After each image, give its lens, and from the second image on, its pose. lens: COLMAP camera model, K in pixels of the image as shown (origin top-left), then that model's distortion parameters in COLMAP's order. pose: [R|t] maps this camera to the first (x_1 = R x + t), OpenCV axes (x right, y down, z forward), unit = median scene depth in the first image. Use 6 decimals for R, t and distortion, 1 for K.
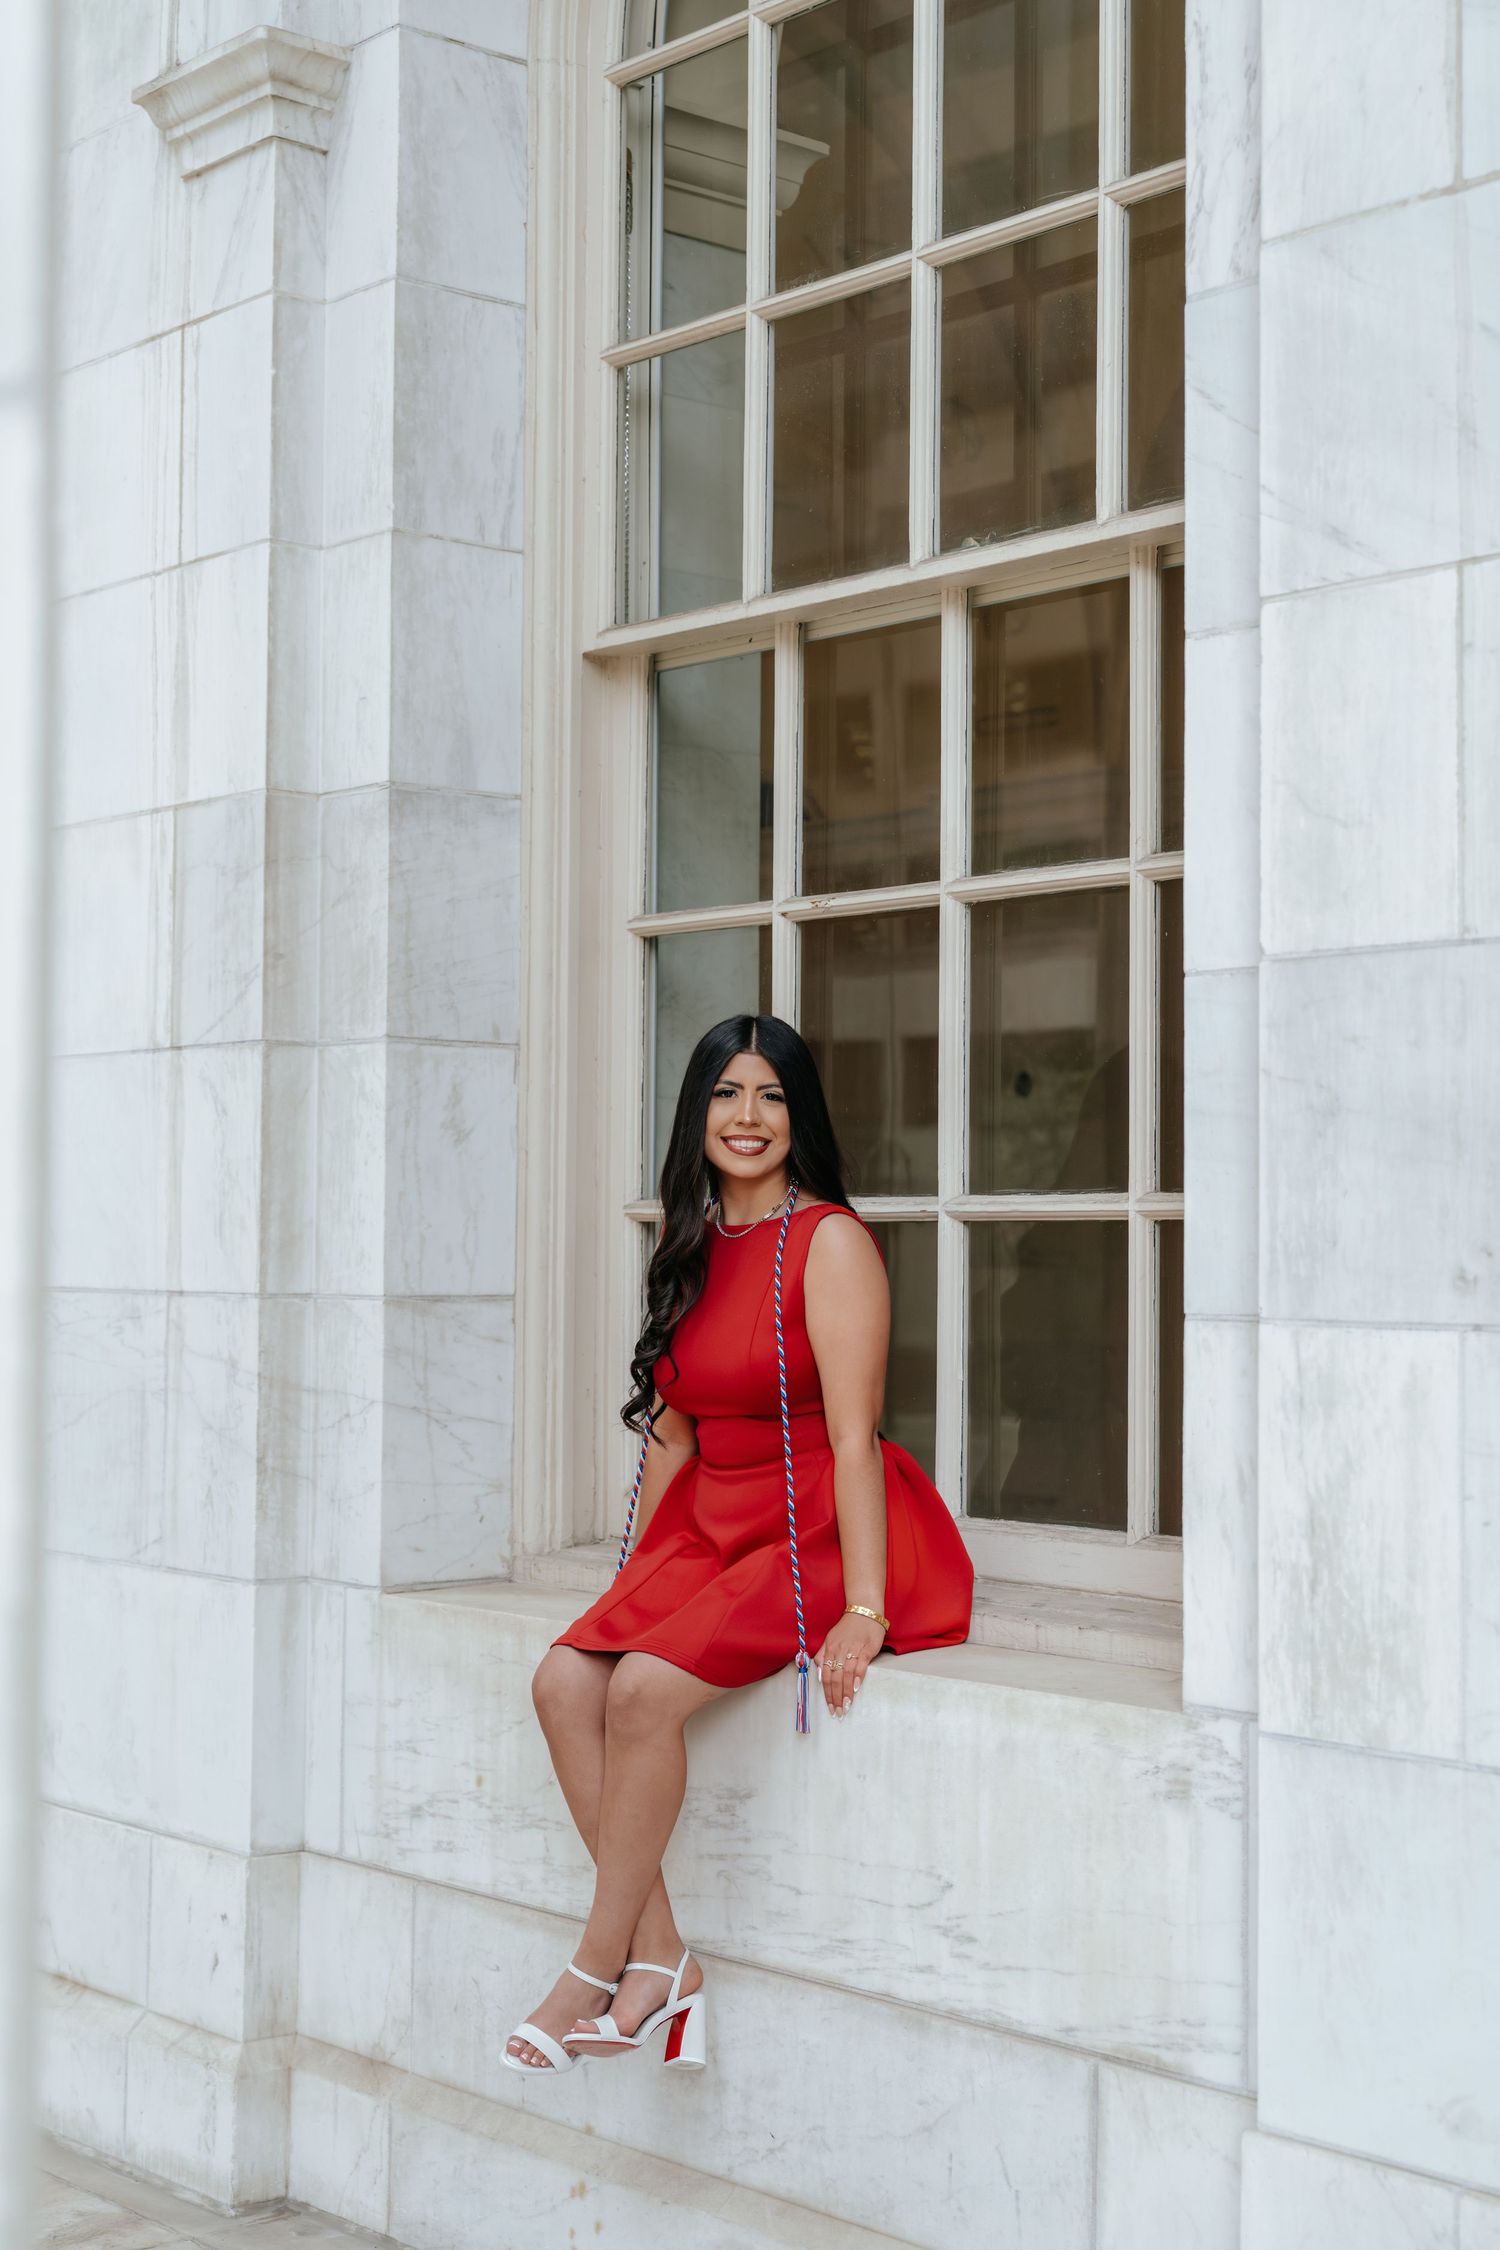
lens RADIAL K [[3150.6, 0, 750.0], [0, 3150.6, 1125.0], [0, 0, 1]] dist [-0.088422, 0.003881]
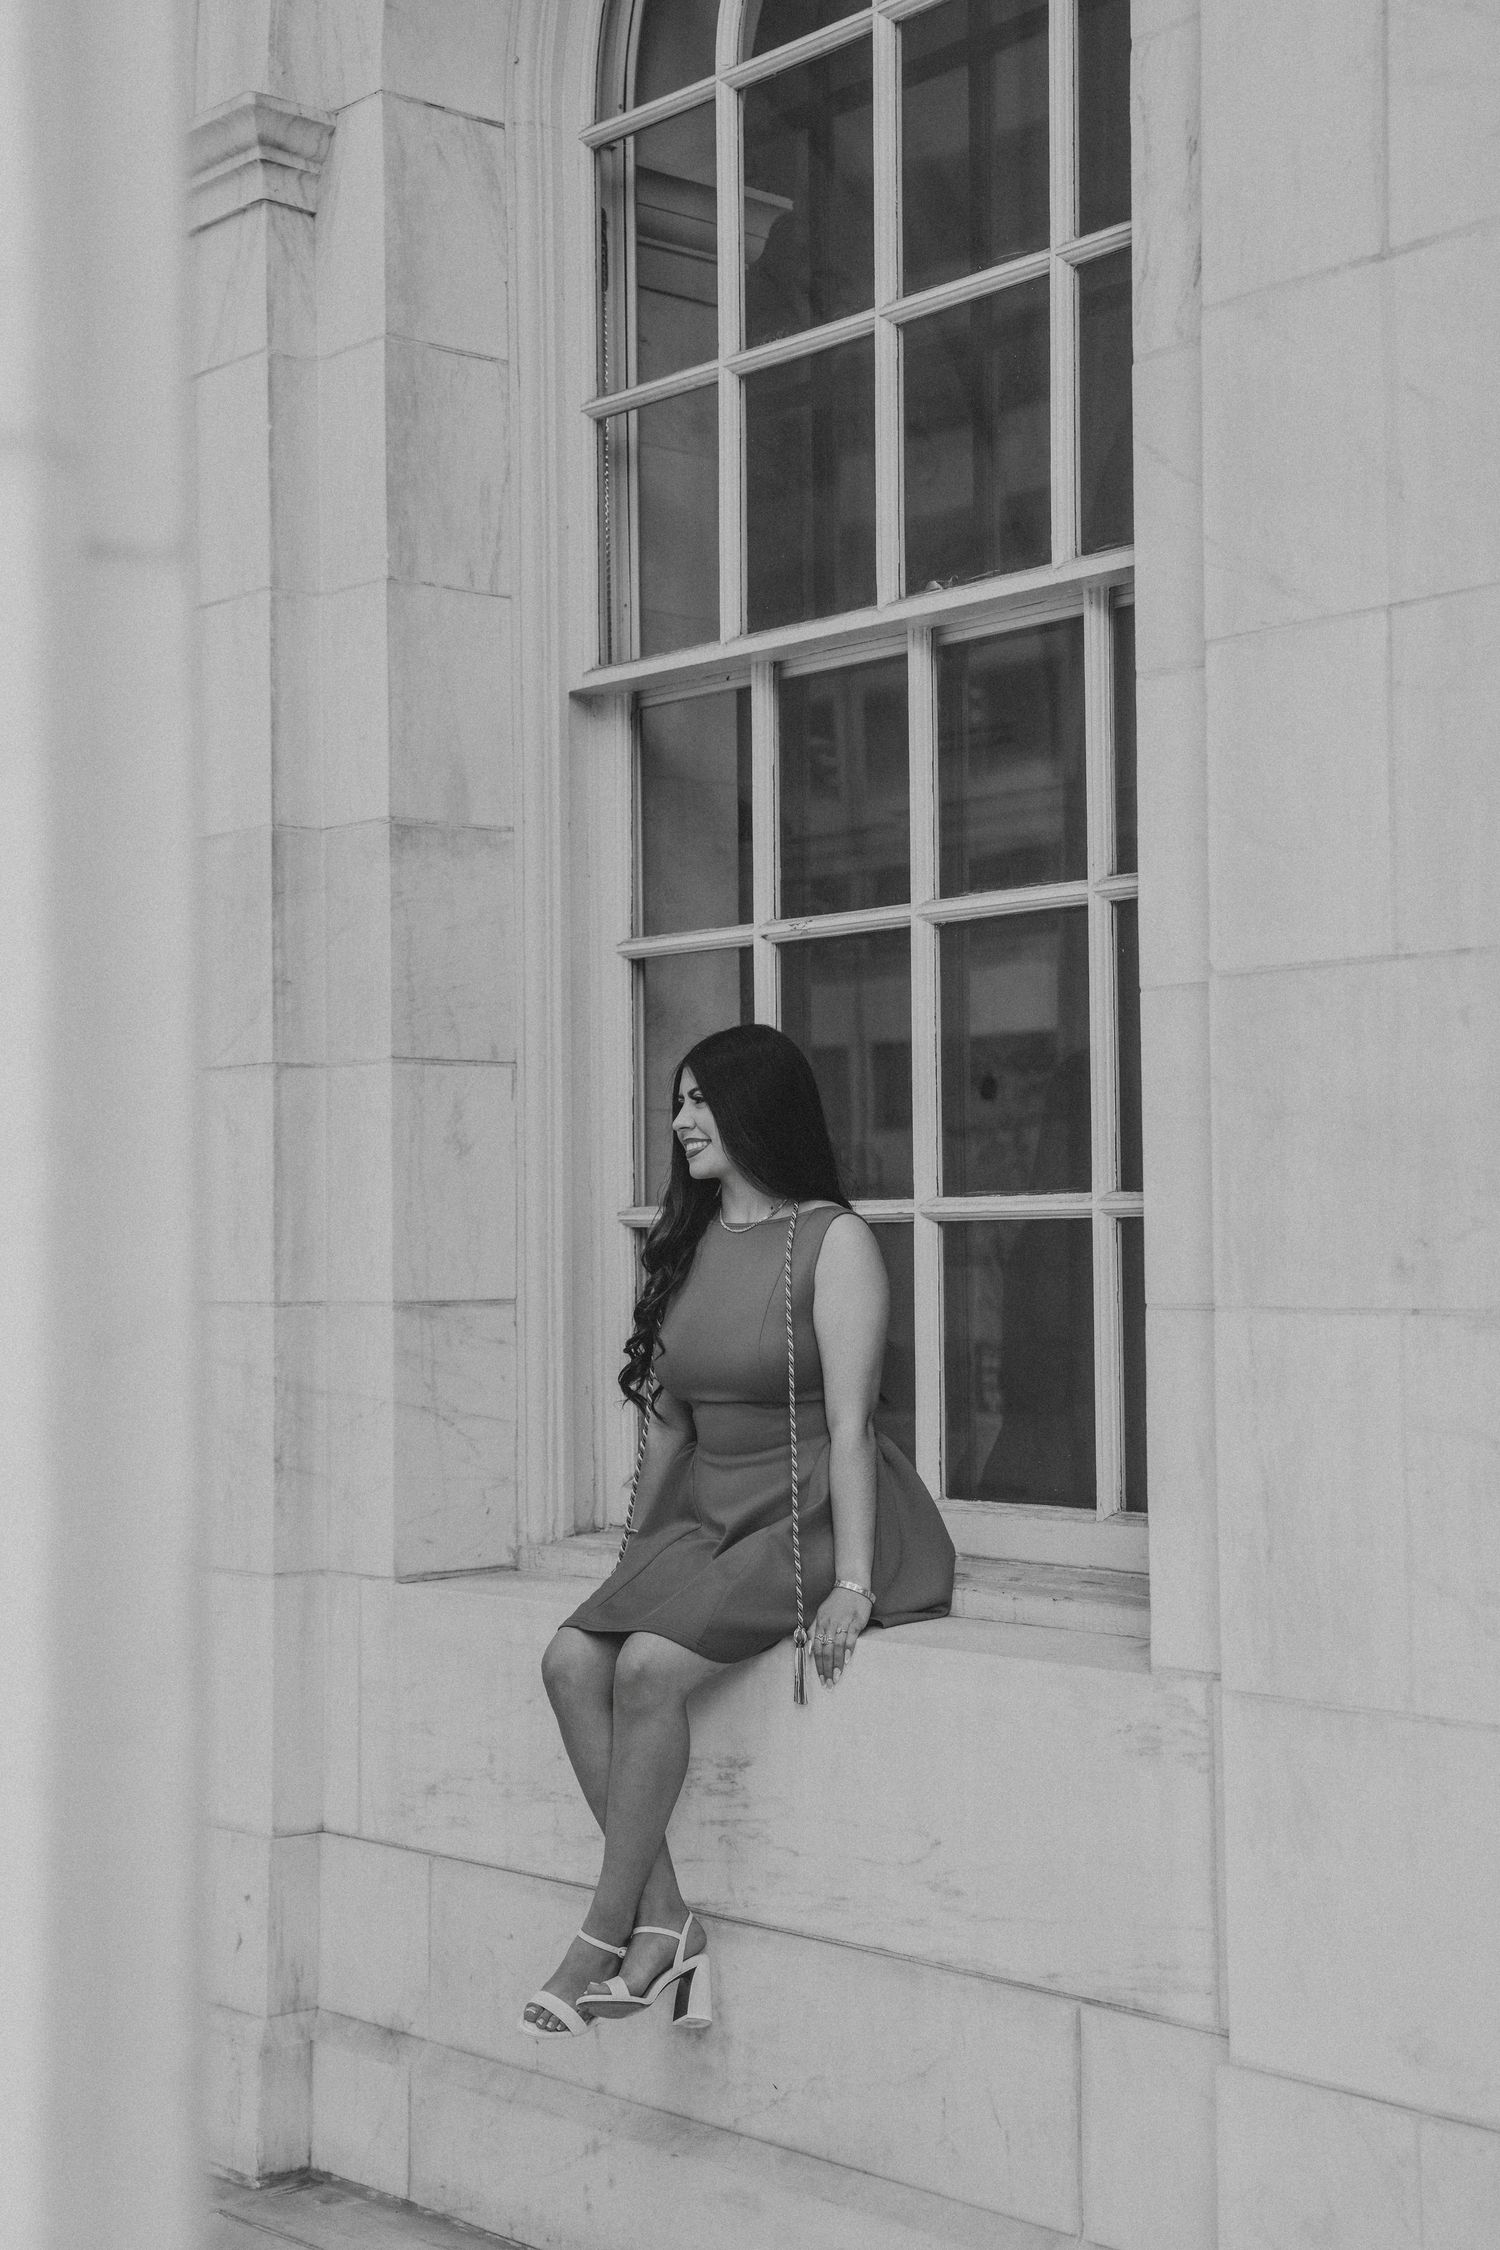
lens RADIAL K [[3114.7, 0, 750.0], [0, 3114.7, 1125.0], [0, 0, 1]] dist [0.006557, 0.030112]
pose [[0.999799, -0.017379, 0.009982, -0.005399], [0.017395, 0.999848, -0.001506, -0.001652], [-0.009954, 0.001679, 0.999949, -0.051116]]
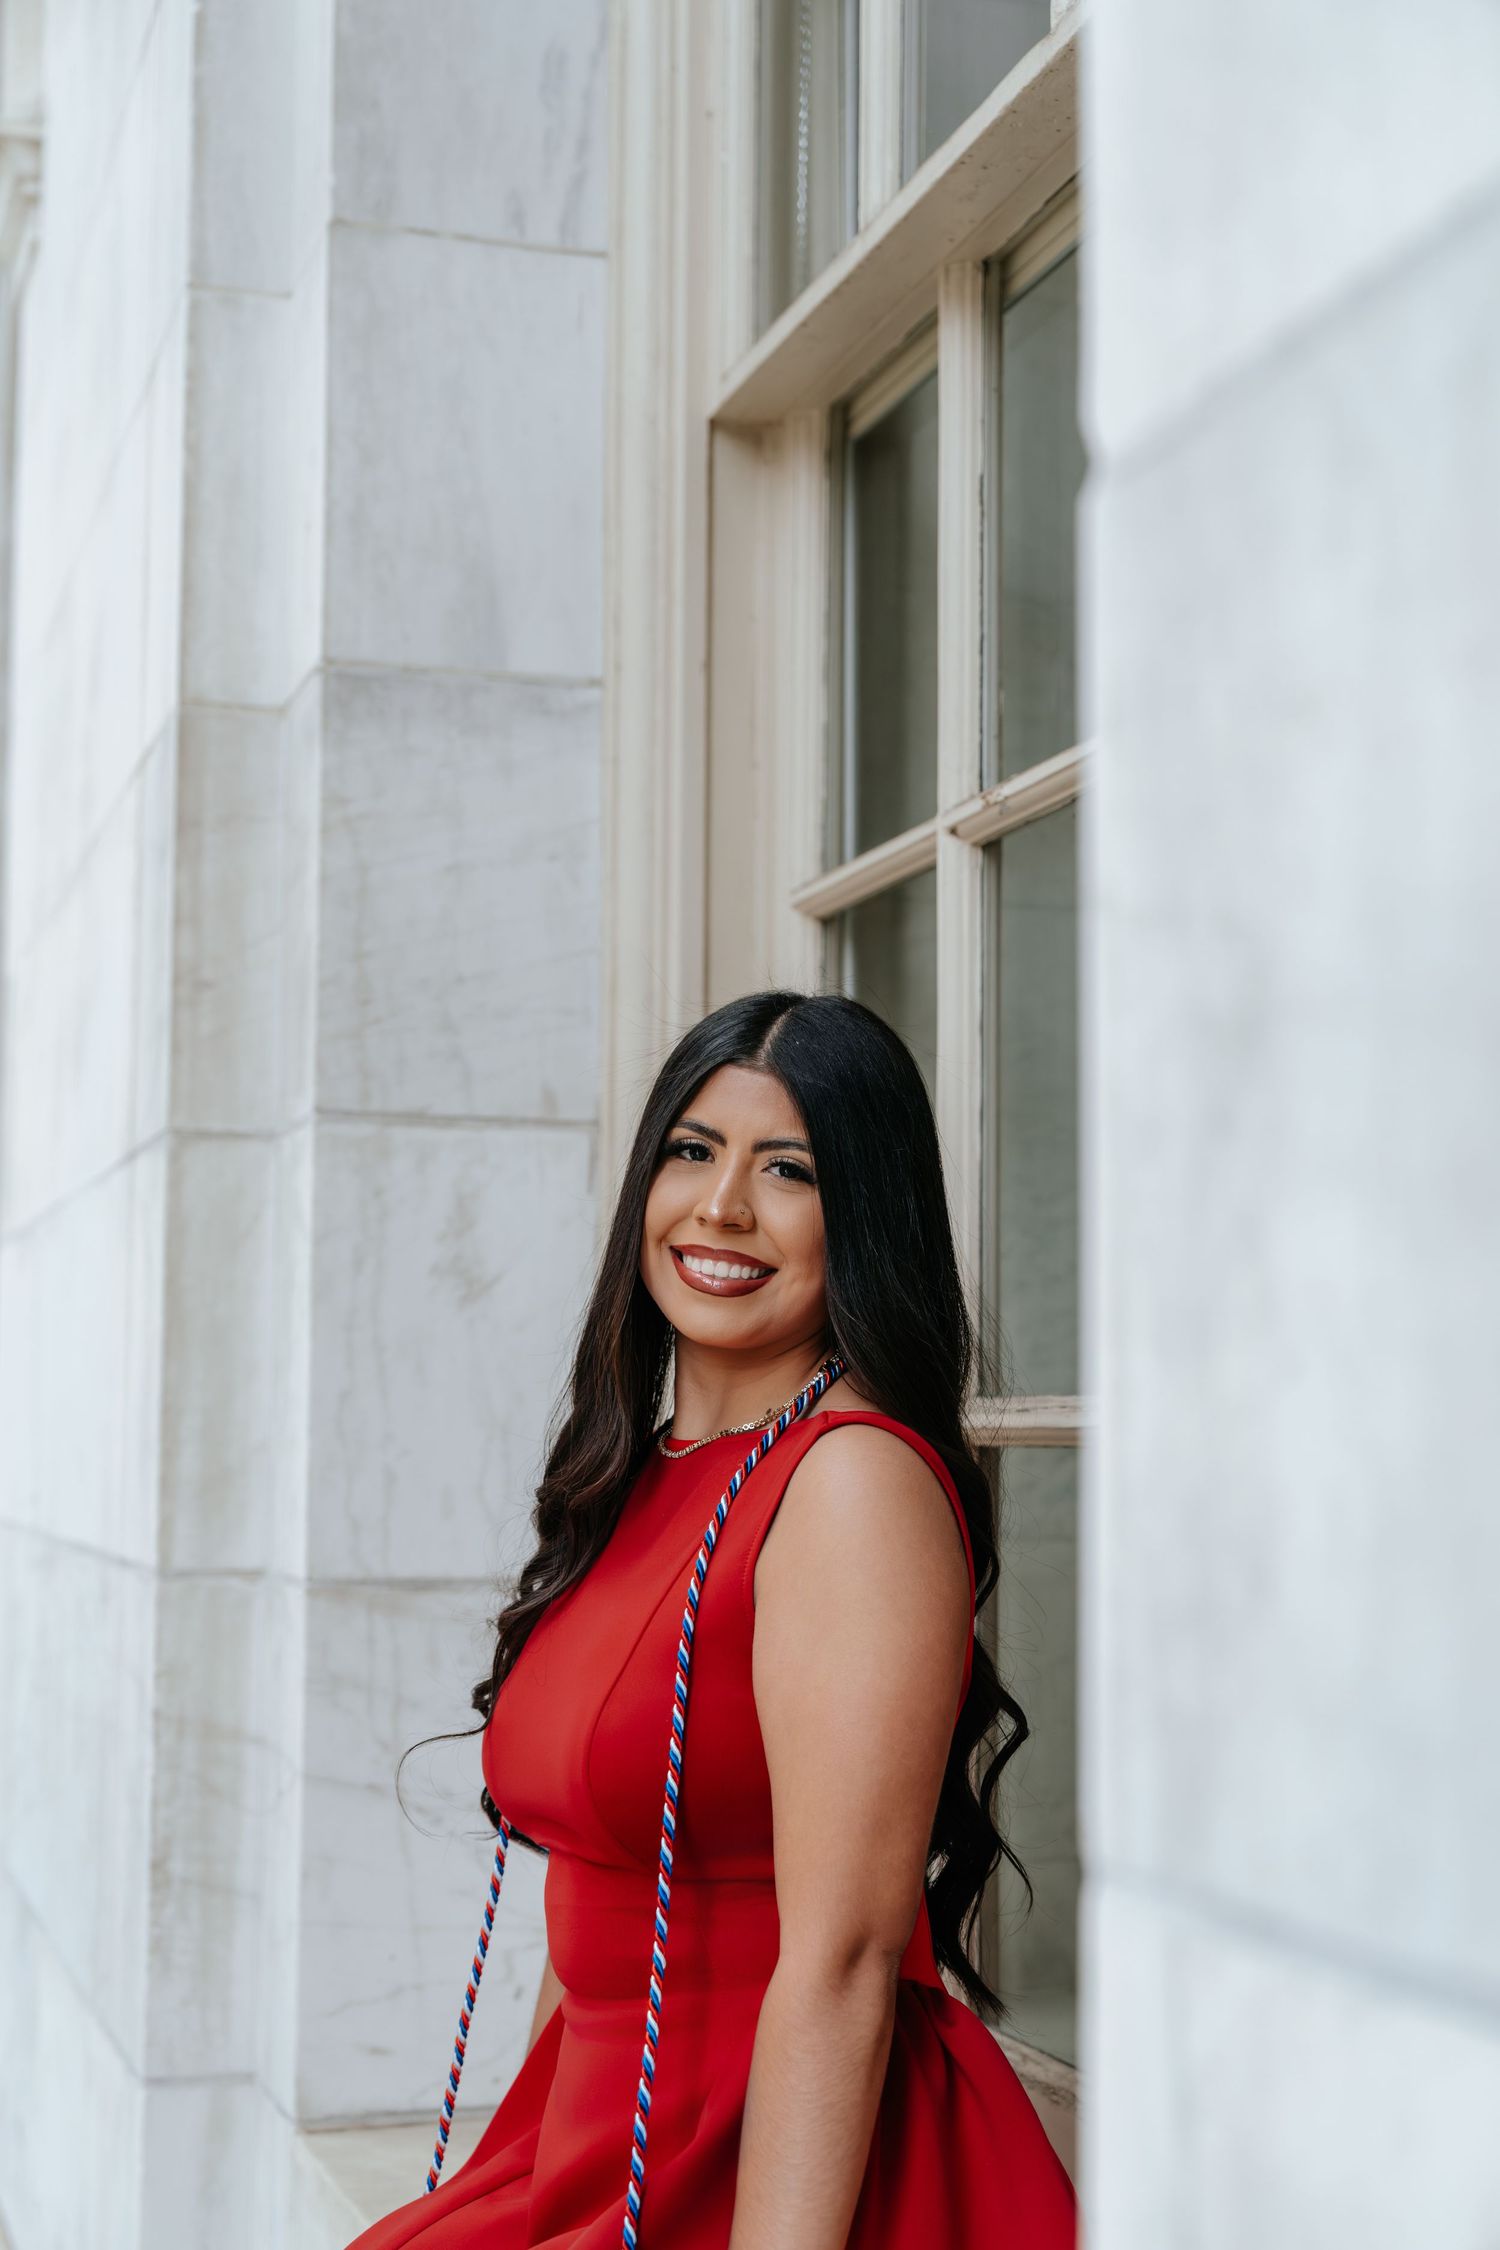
lens RADIAL K [[3045.2, 0, 750.0], [0, 3045.2, 1125.0], [0, 0, 1]] dist [-0.001267, 0.012973]
pose [[0.916455, -0.038721, -0.398260, 0.168640], [0.011364, 0.997424, -0.070825, 0.013414], [0.399977, 0.060382, 0.914534, 0.534084]]
